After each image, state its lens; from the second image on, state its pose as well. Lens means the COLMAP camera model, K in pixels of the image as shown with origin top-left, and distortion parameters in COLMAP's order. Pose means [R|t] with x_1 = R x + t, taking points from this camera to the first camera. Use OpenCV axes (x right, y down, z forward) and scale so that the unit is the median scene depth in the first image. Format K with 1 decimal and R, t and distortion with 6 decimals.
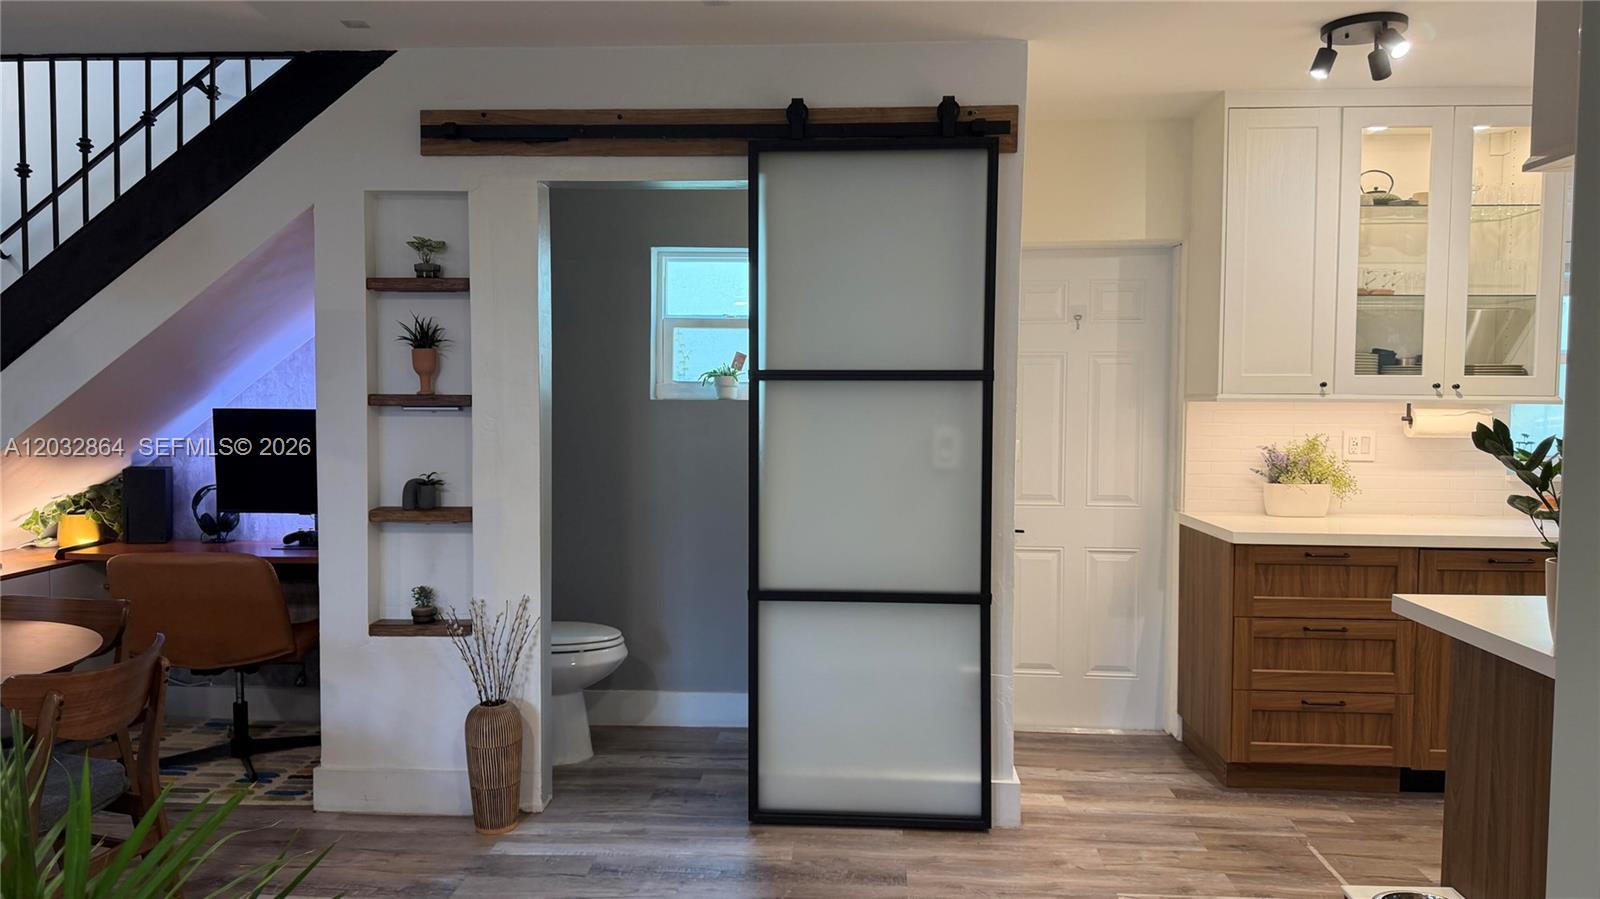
lens RADIAL K [[1142.0, 0, 799.5], [0, 1142.0, 458.2], [0, 0, 1]] dist [0.068981, -0.091762]
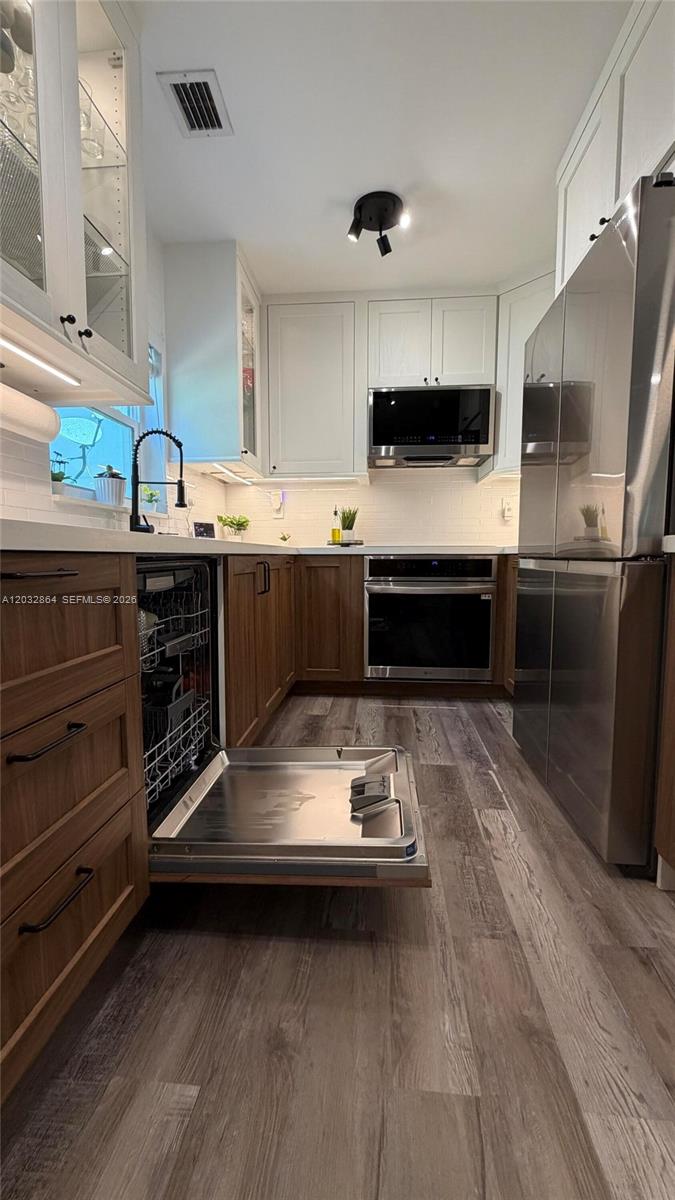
lens RADIAL K [[478.9, 0, 336.1], [0, 478.9, 596.9], [0, 0, 1]] dist [-0.001148, -0.000159]
pose [[0.031509, -0.093055, 0.995162, 0.277762], [0.055786, 0.994268, 0.091205, 0.081428], [-0.997945, 0.052642, 0.036520, 0.871059]]
